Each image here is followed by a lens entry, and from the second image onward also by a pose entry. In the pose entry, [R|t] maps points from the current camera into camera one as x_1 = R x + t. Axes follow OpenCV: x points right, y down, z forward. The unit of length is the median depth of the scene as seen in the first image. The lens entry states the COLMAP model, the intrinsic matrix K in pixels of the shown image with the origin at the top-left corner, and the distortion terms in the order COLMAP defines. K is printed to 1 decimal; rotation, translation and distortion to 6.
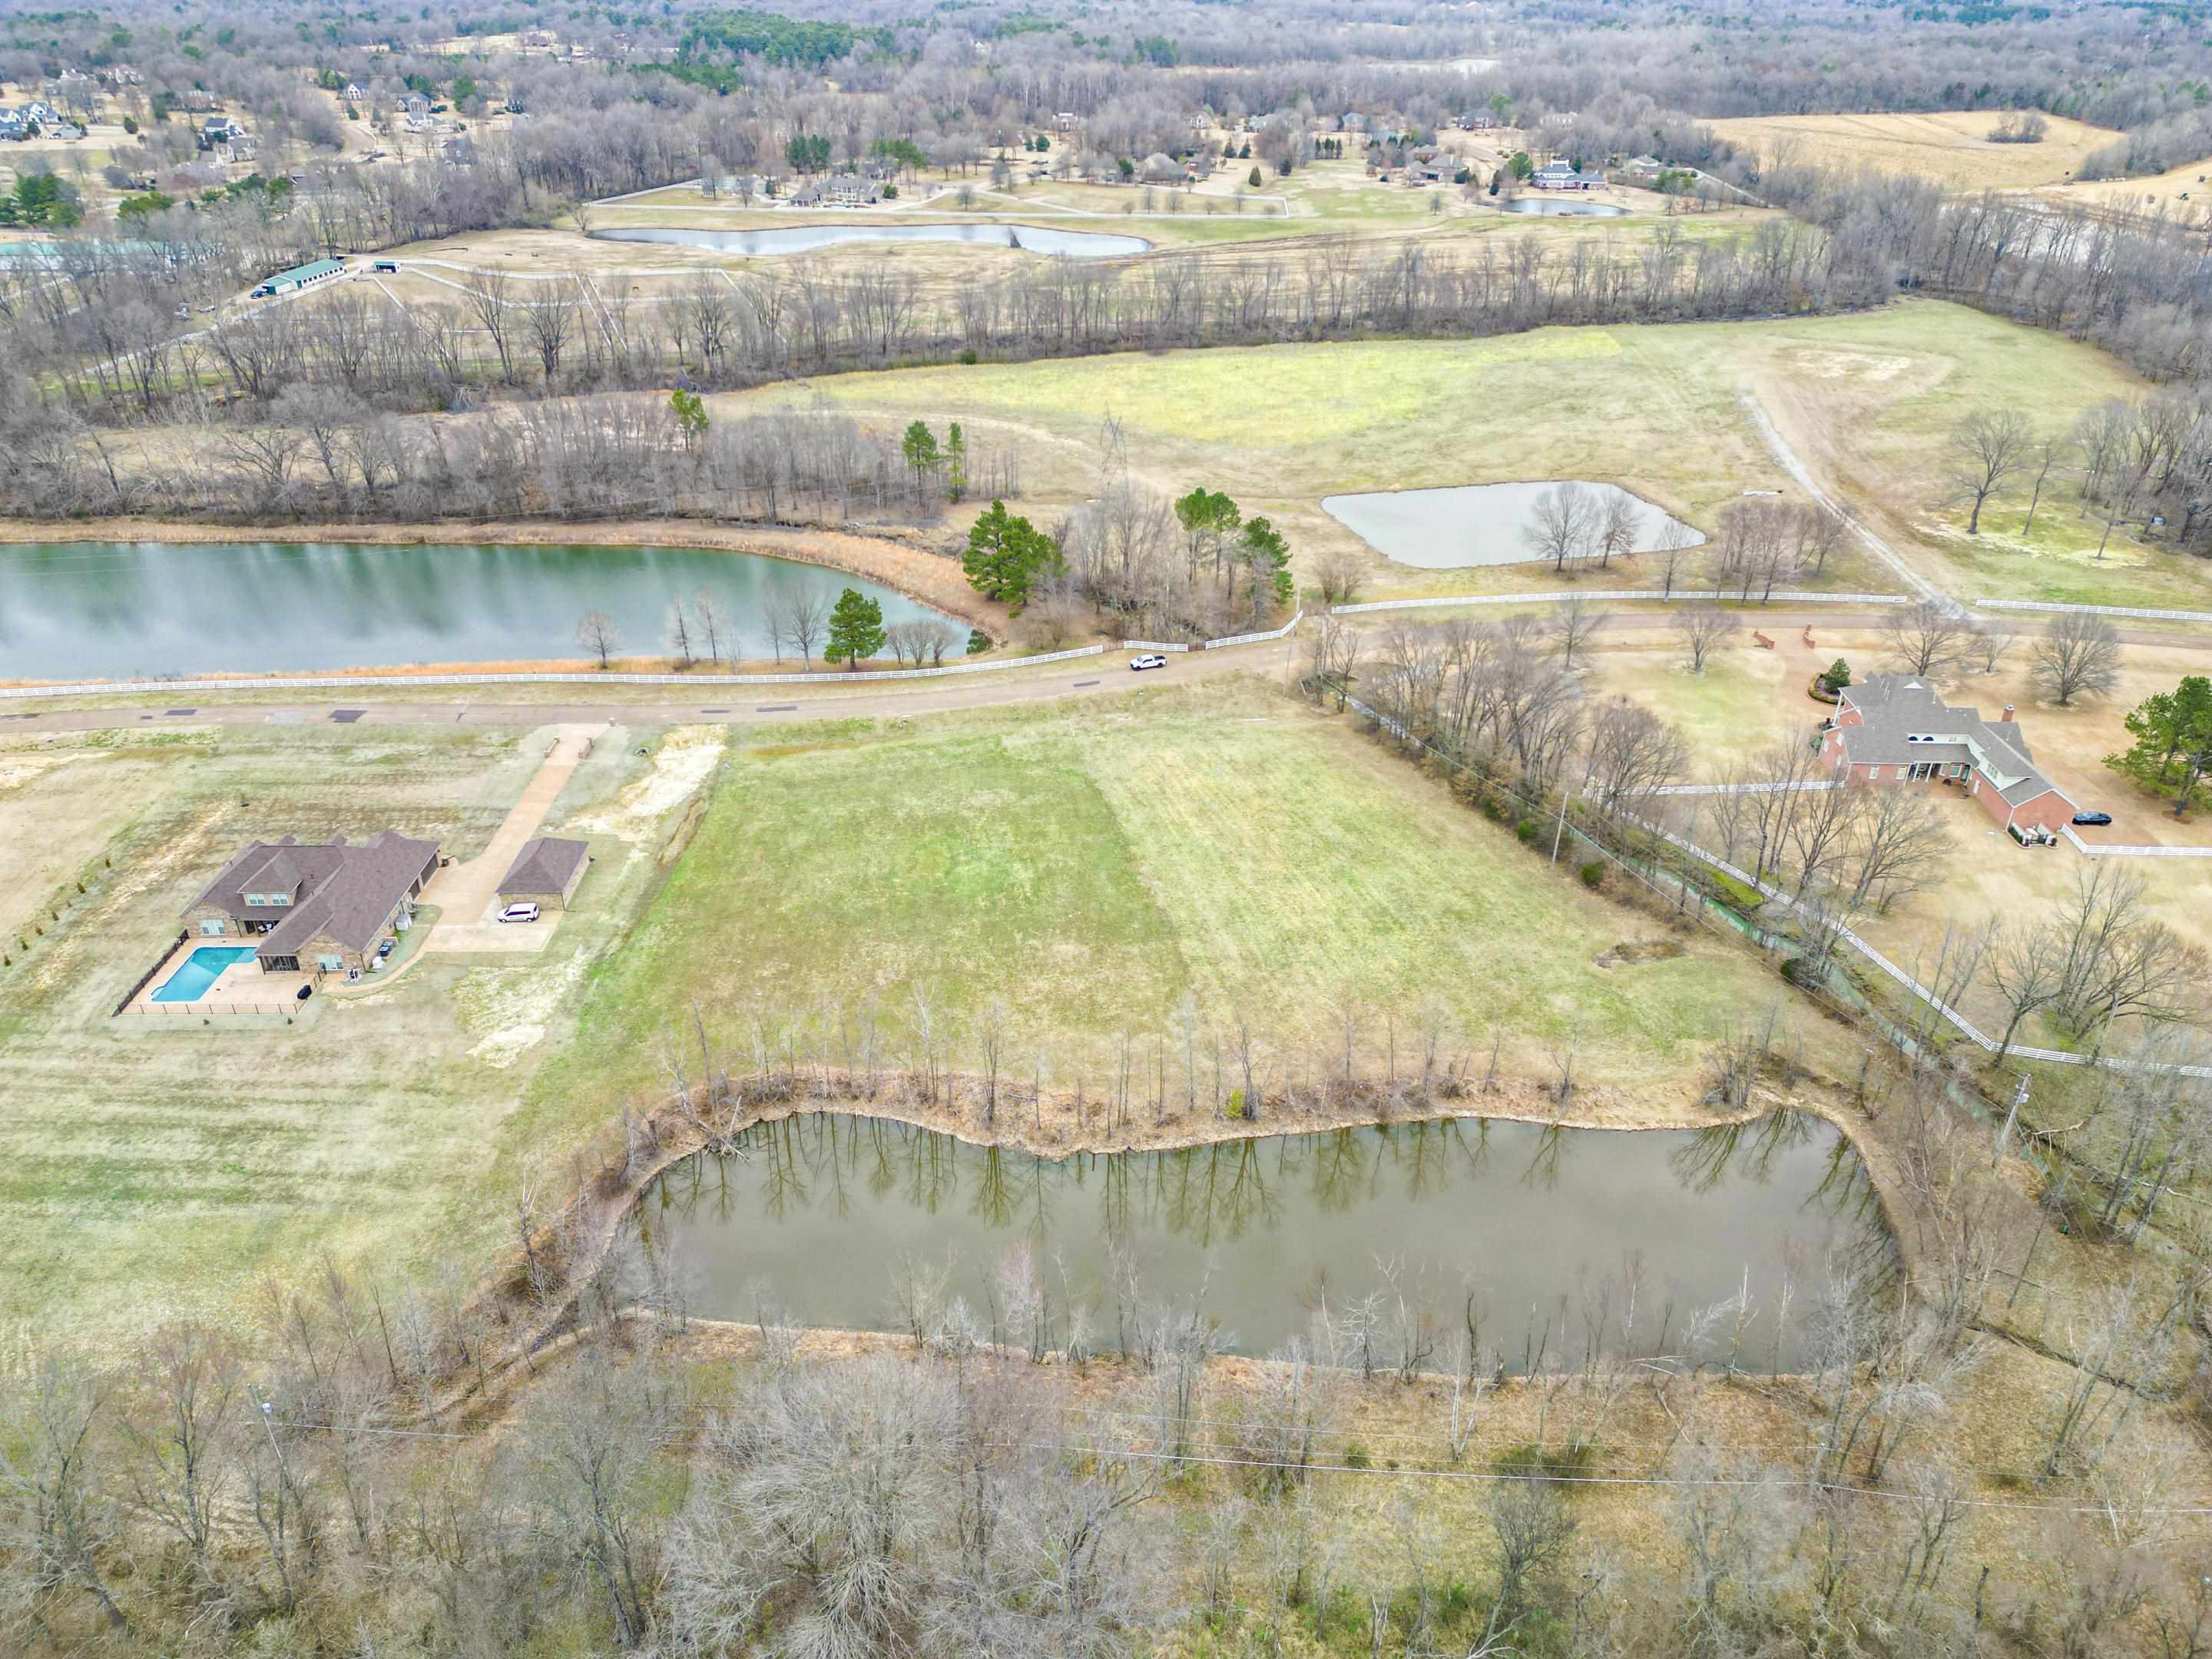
lens RADIAL K [[1561.7, 0, 1106.0], [0, 1561.7, 829.5], [0, 0, 1]] dist [0.077195, -0.072288]
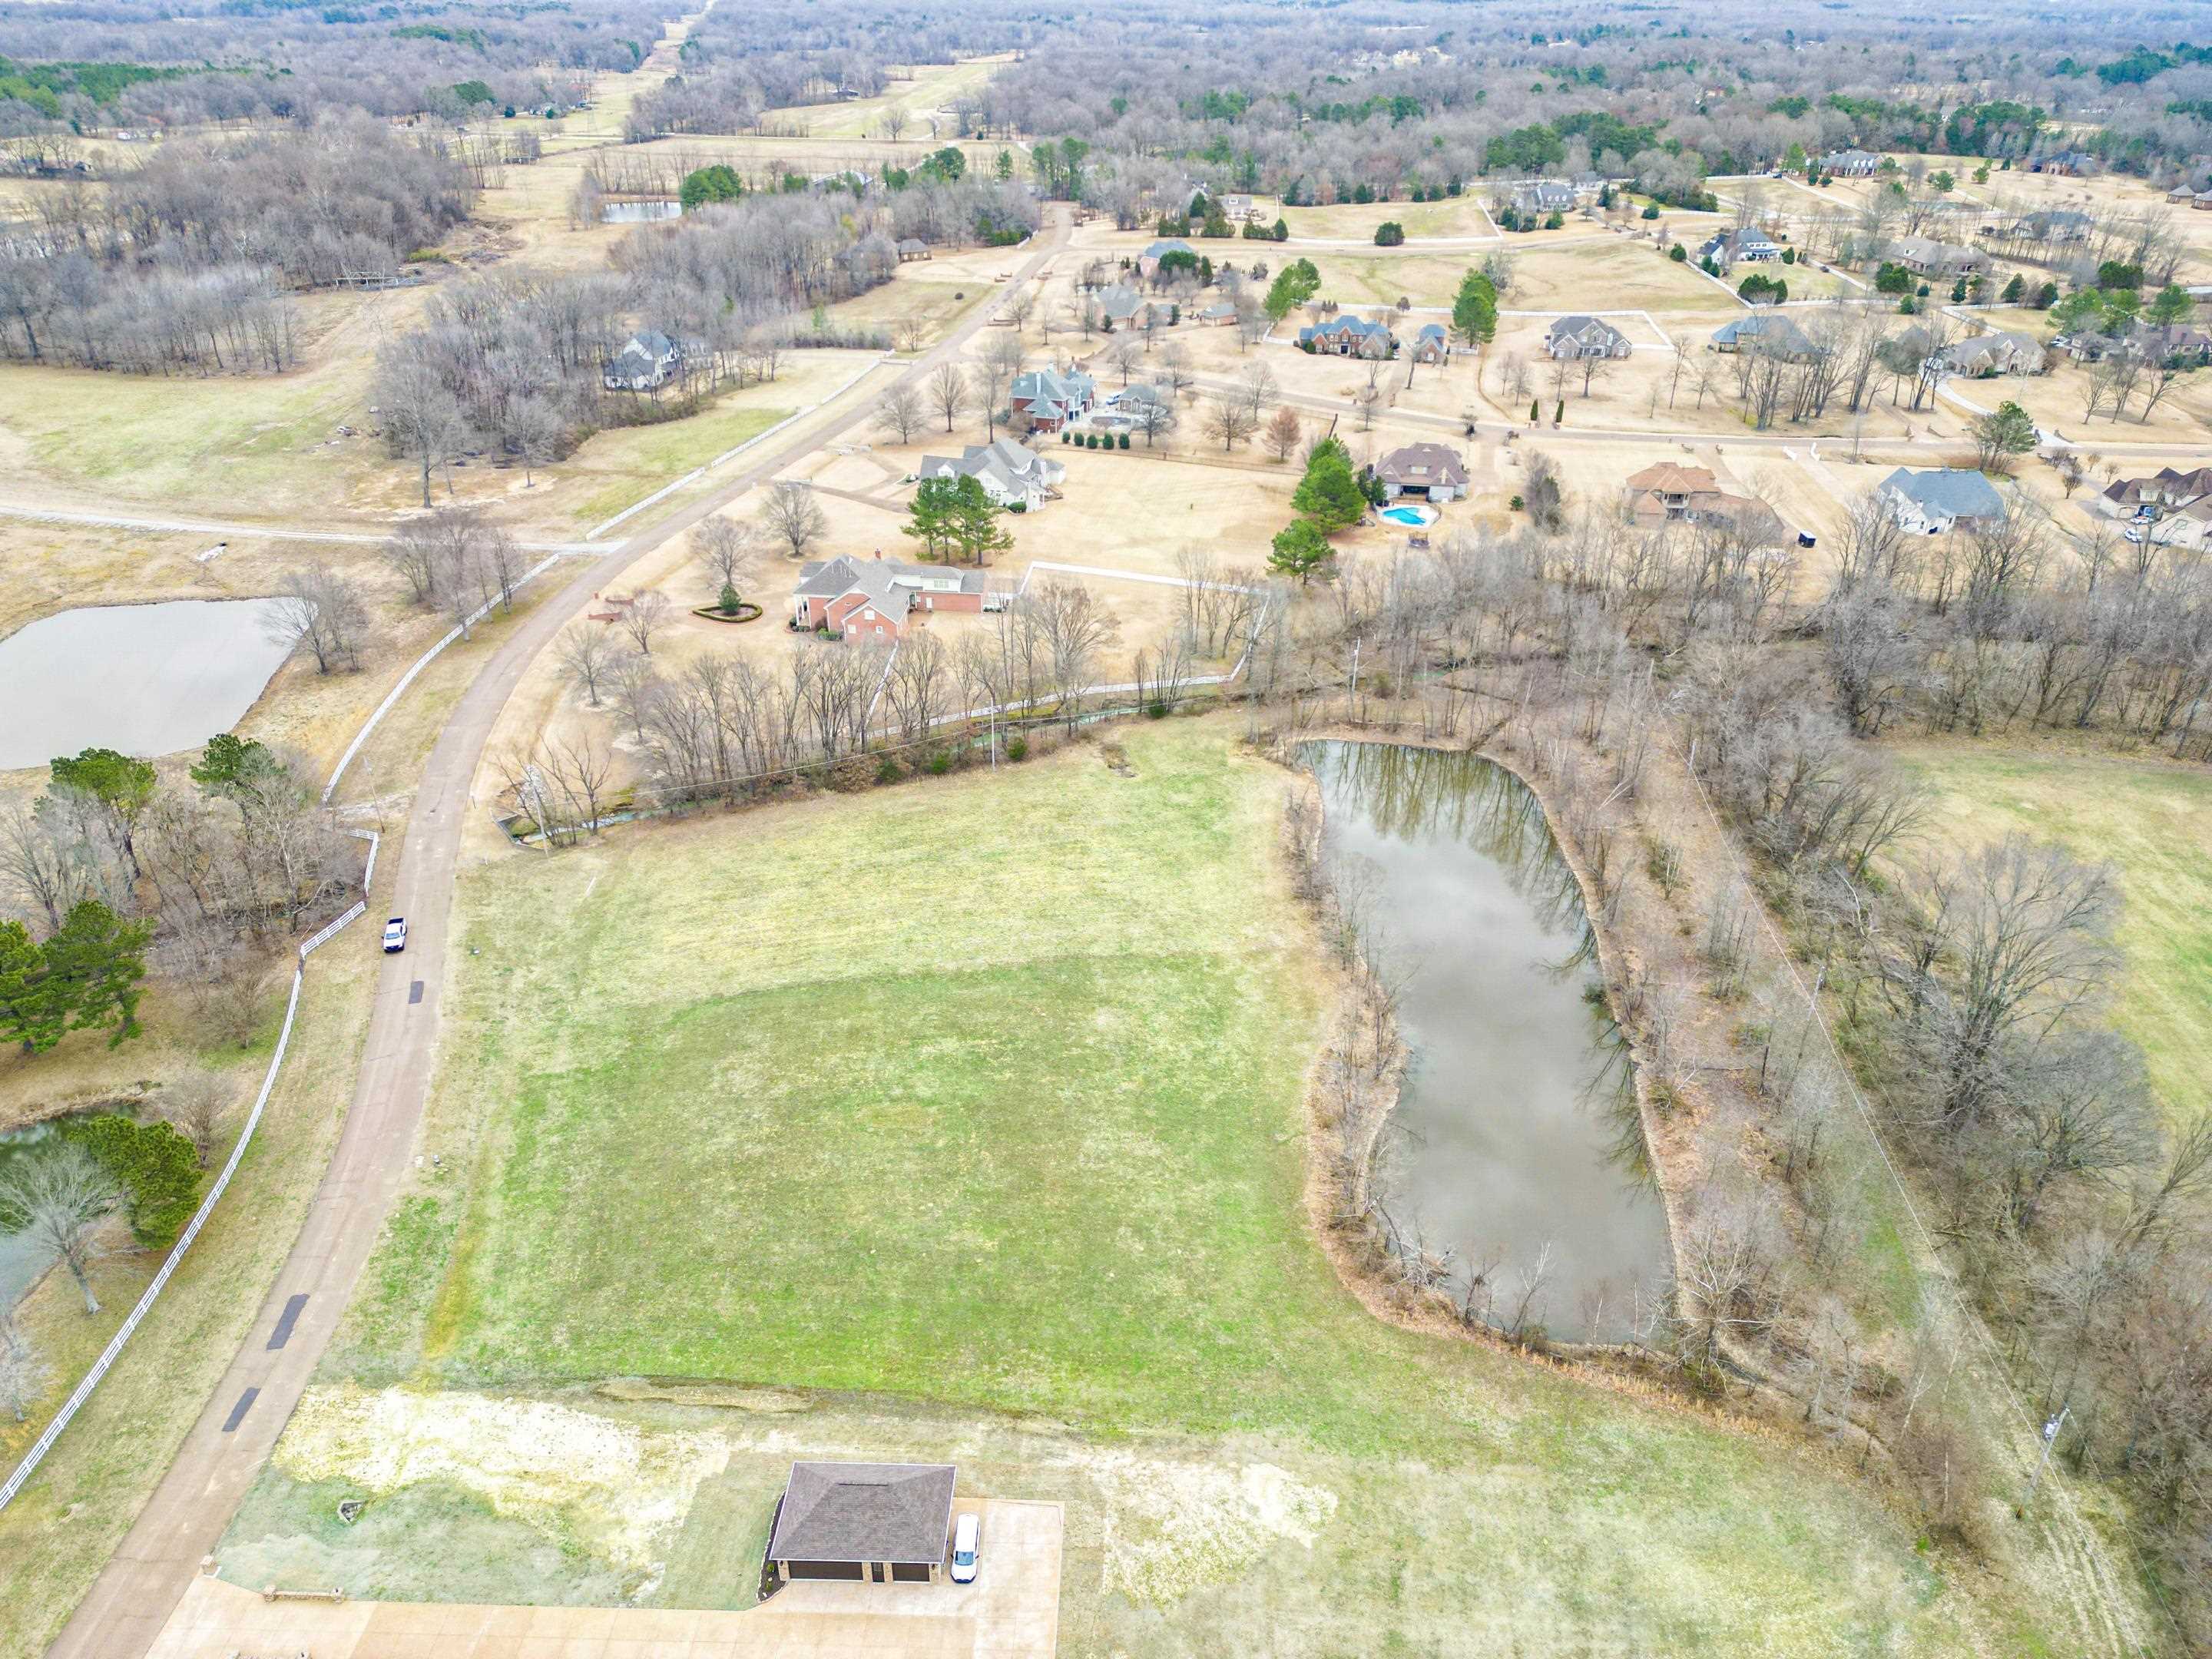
lens RADIAL K [[1561.7, 0, 1106.0], [0, 1561.7, 829.5], [0, 0, 1]] dist [0.077195, -0.072288]
pose [[0.037729, -0.476555, 0.878335, -0.699569], [0.481203, 0.779004, 0.401991, -0.342408], [-0.875797, 0.407490, 0.258711, 0.623849]]
